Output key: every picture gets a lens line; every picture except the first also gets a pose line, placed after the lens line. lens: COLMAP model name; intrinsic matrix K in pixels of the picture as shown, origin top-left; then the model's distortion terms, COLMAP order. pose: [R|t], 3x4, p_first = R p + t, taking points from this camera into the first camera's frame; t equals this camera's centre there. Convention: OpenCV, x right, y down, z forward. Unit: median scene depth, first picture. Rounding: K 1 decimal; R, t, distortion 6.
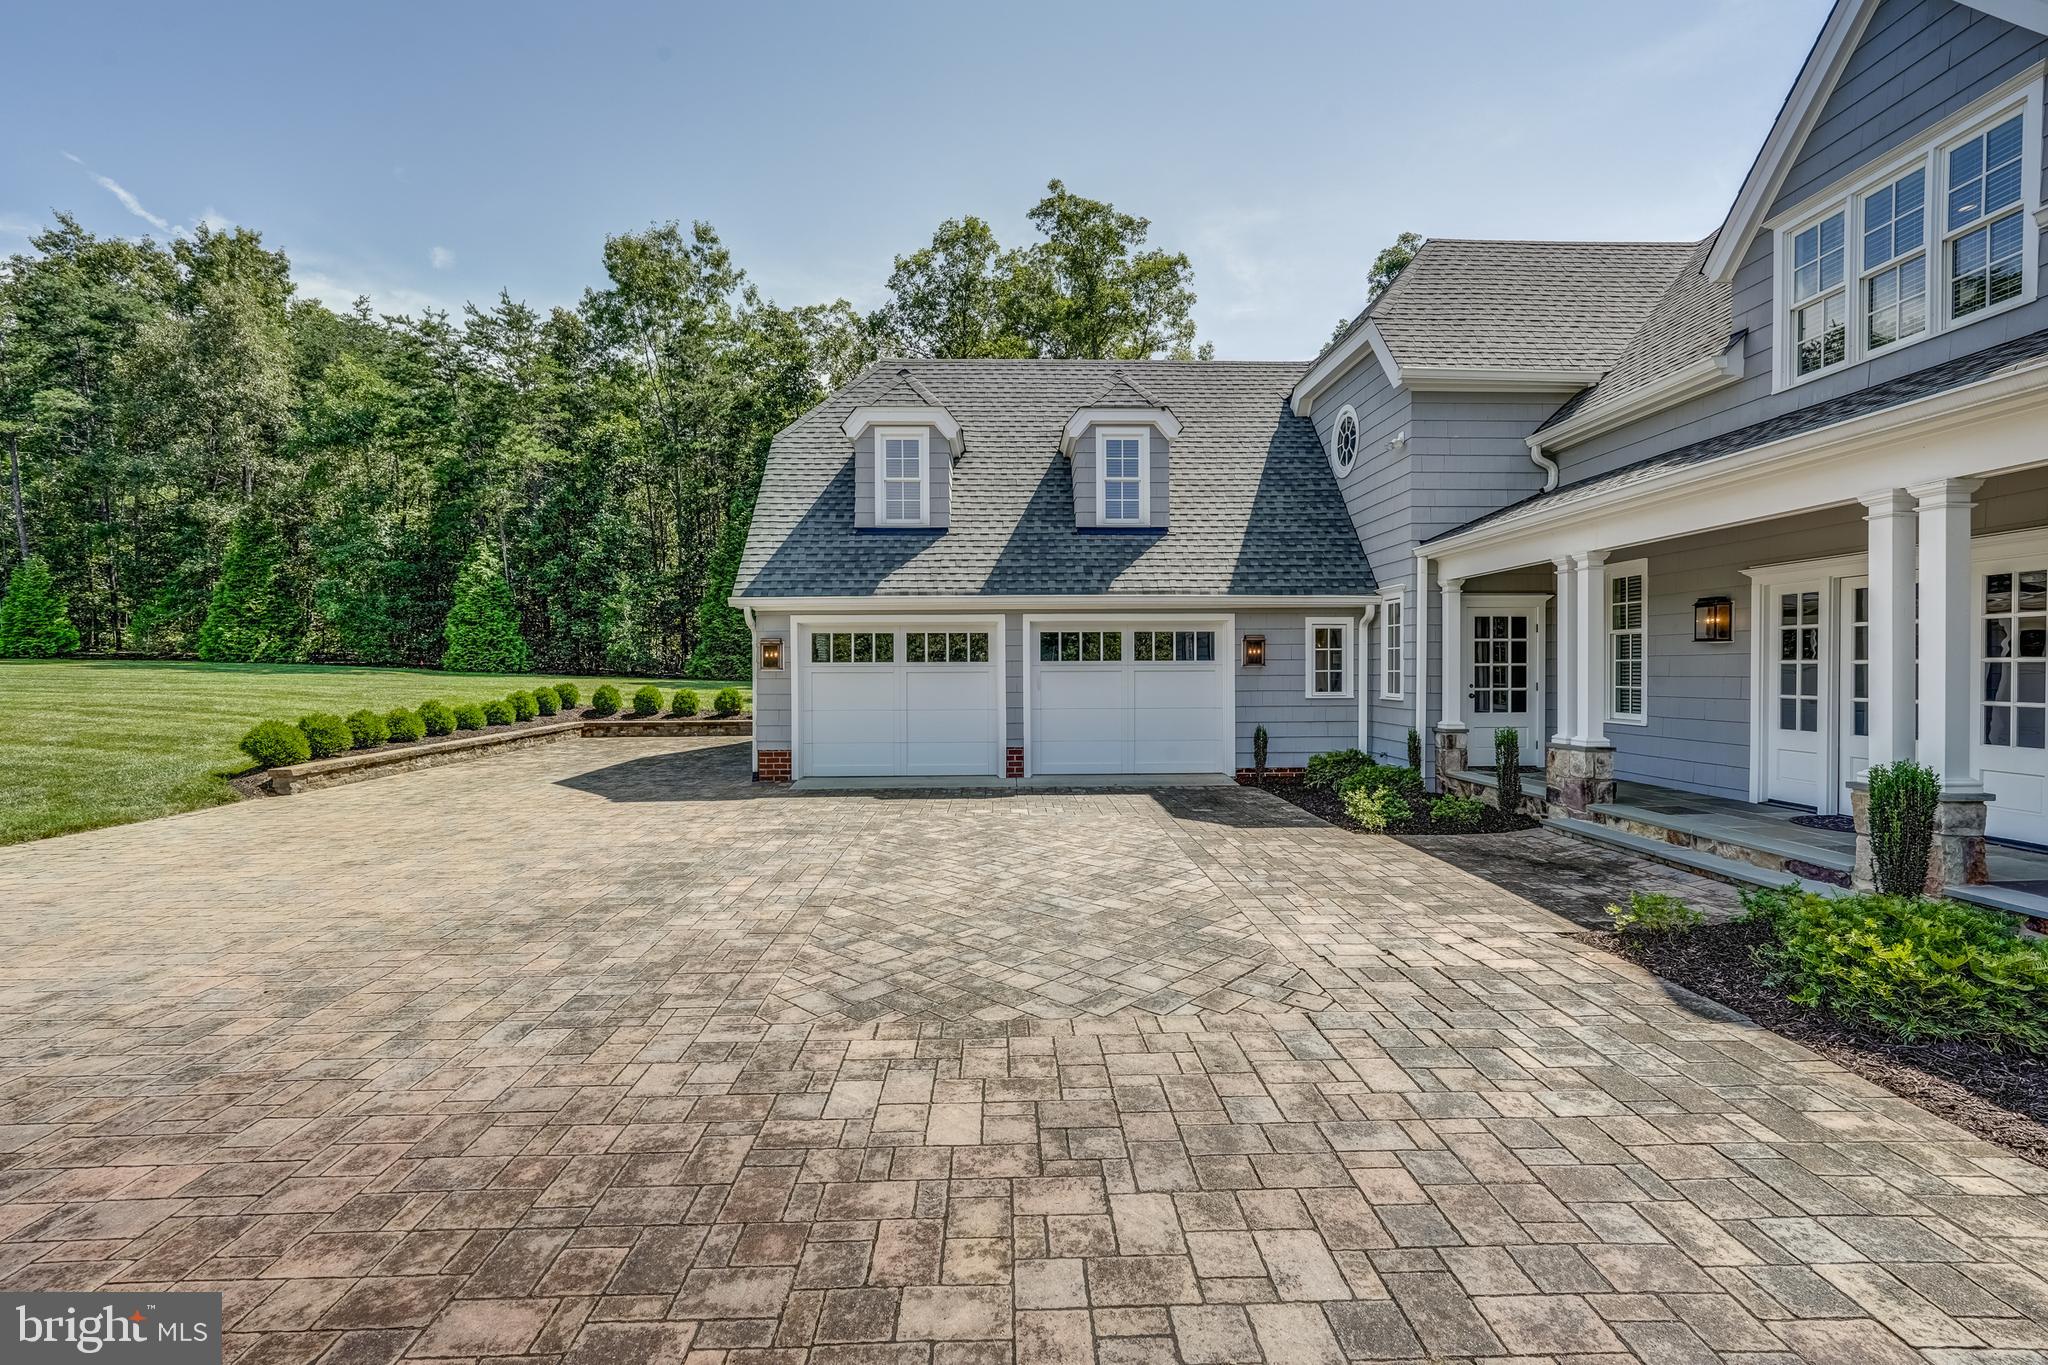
lens RADIAL K [[894.5, 0, 1027.8], [0, 894.5, 676.1], [0, 0, 1]] dist [-0.005595, 0.000598]
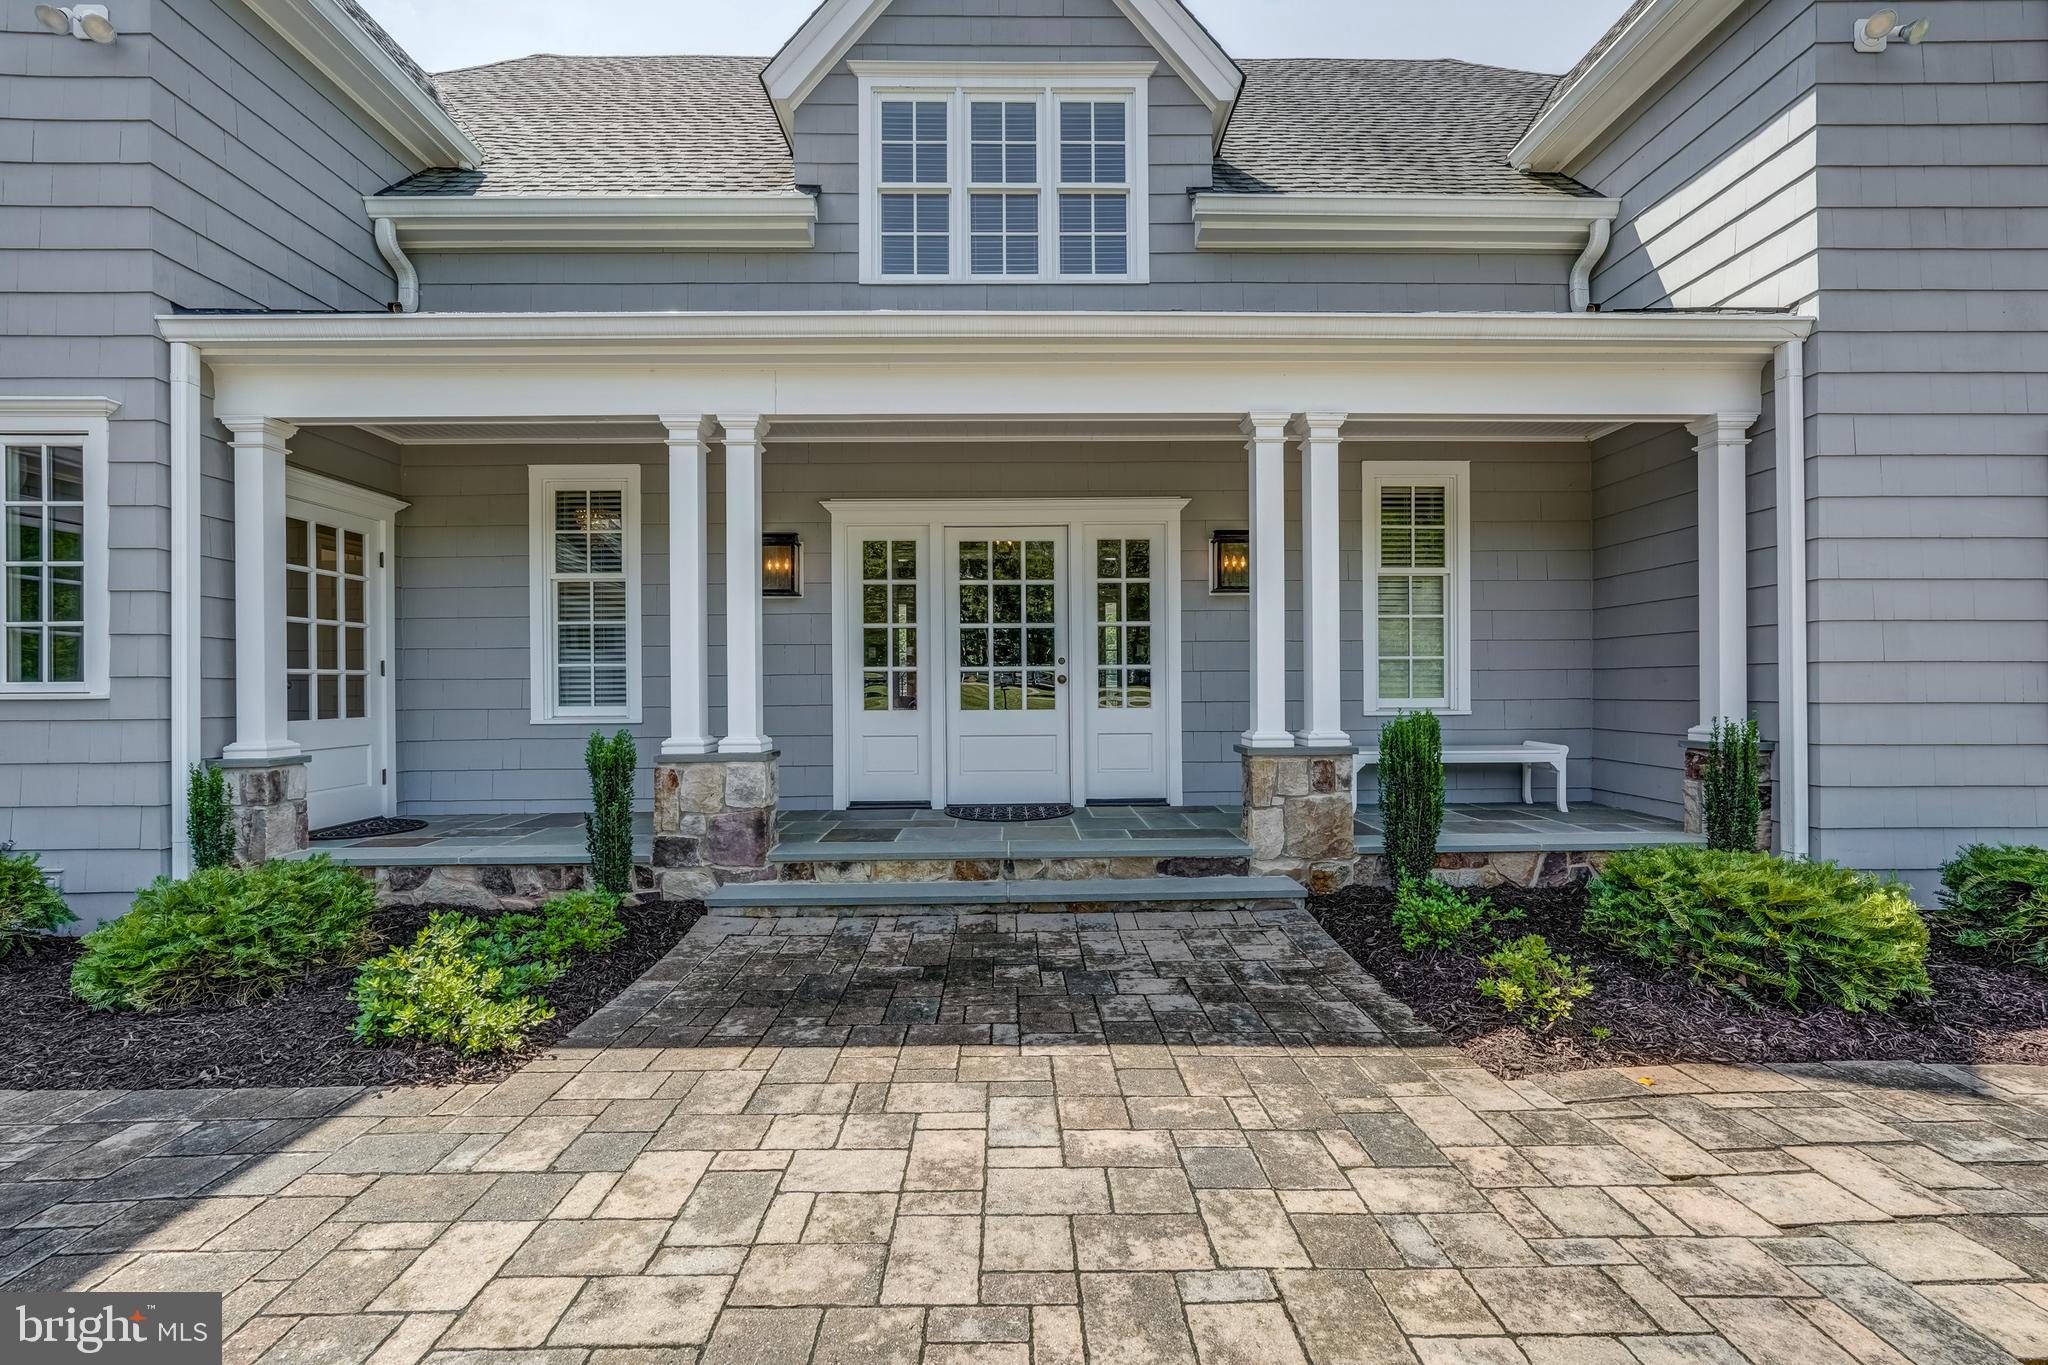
lens RADIAL K [[894.5, 0, 1022.8], [0, 894.5, 681.3], [0, 0, 1]] dist [-0.005595, 0.000598]
pose [[0.012876, 0.010276, 0.999864, 0.056113], [0.016054, 0.999816, -0.010482, 0.044323], [-0.999788, 0.016187, 0.012709, 0.861868]]
